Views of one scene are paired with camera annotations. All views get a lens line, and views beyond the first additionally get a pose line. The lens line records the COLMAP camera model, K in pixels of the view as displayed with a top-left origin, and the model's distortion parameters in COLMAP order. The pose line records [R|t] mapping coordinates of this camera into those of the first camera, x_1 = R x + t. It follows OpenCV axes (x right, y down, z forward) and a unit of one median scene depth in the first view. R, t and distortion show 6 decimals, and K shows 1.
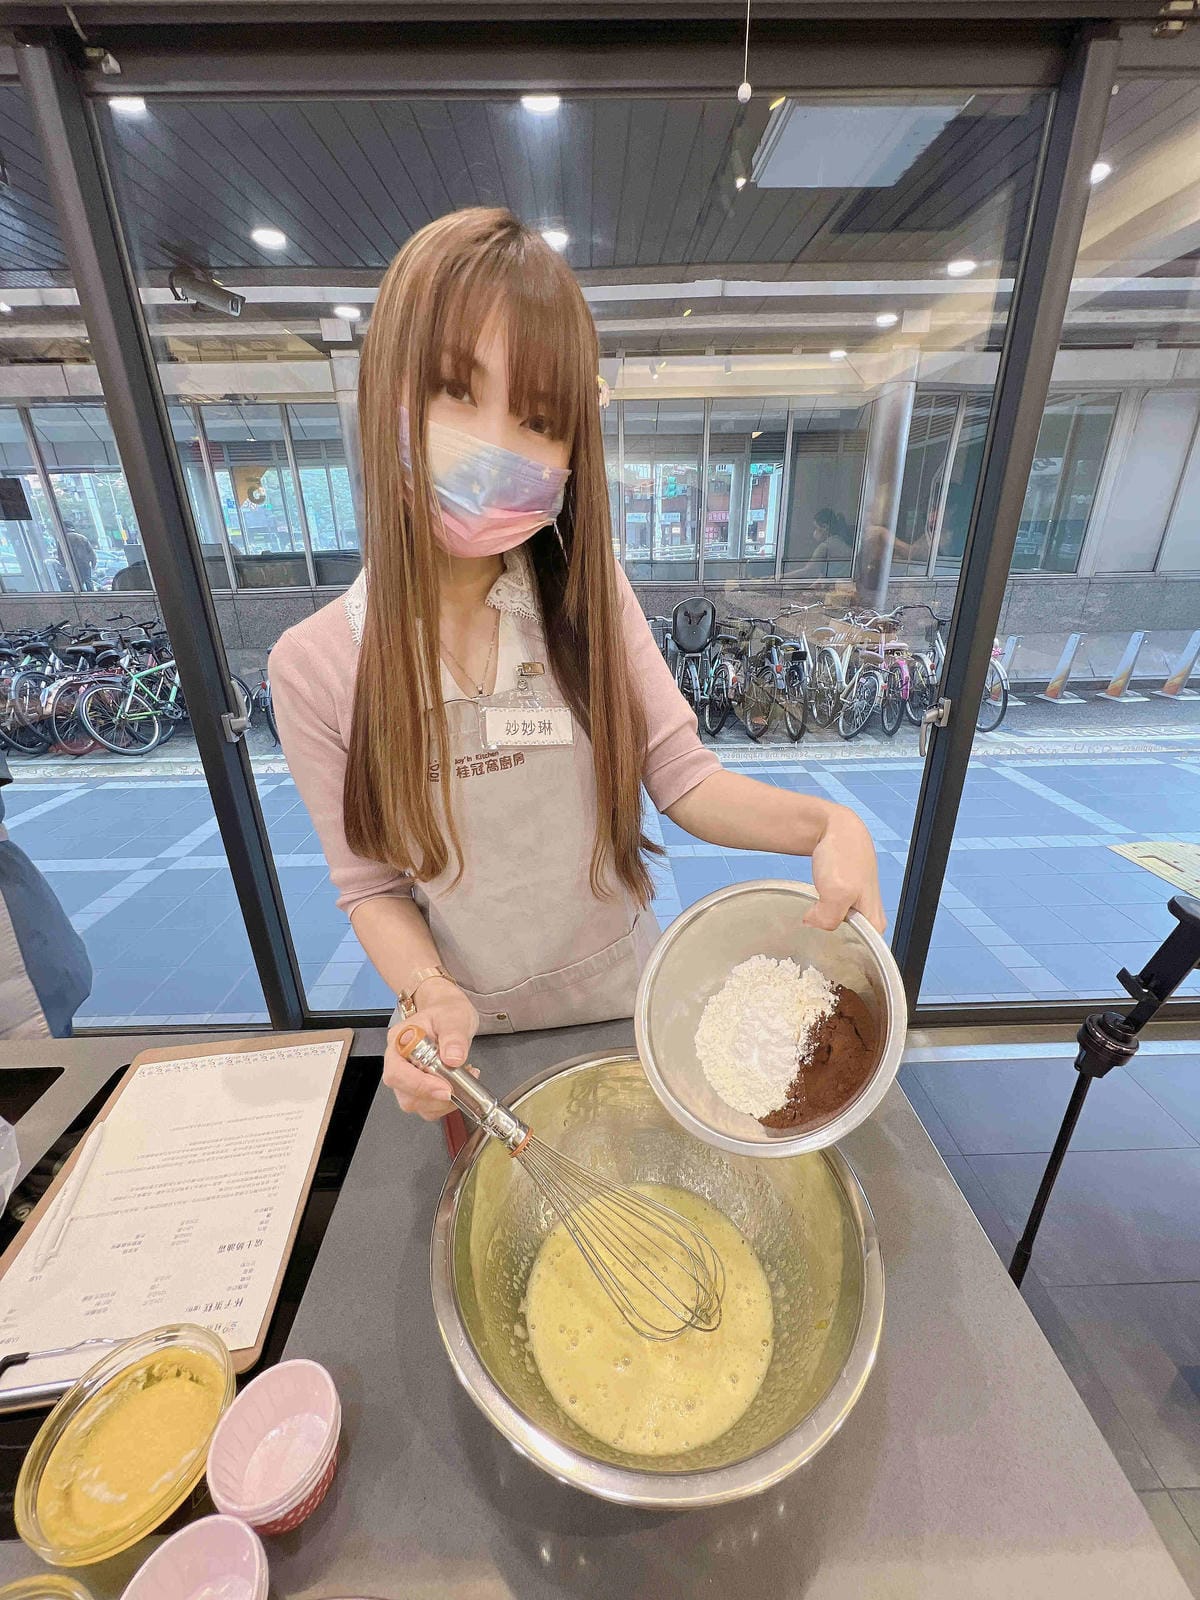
lens RADIAL K [[643.6, 0, 596.6], [0, 643.6, 795.7], [0, 0, 1]] dist [0.000876, -0.000045]
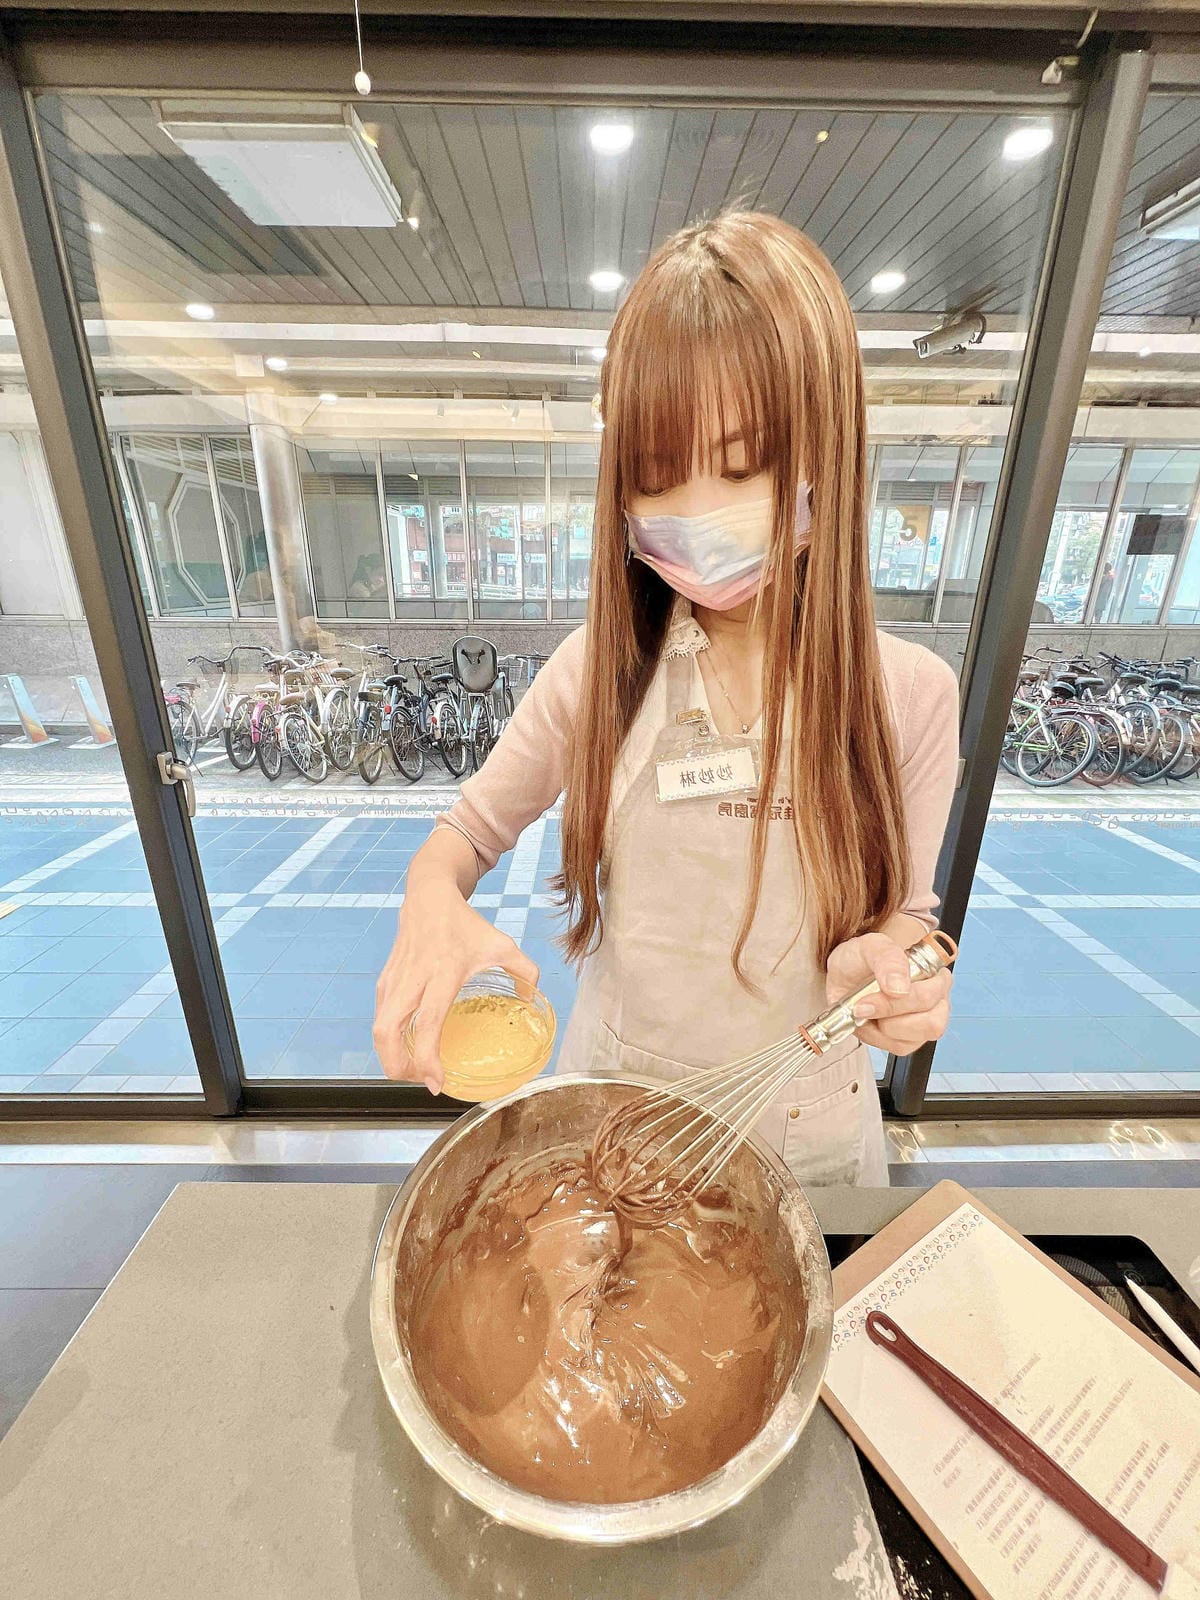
lens RADIAL K [[643.6, 0, 601.5], [0, 643.6, 804.2], [0, 0, 1]] dist [0.000876, -0.000045]
pose [[0.999260, 0.036632, -0.011740, 0.418596], [-0.037048, 0.998614, -0.037395, -0.025239], [0.010353, 0.037802, 0.999232, 0.027034]]
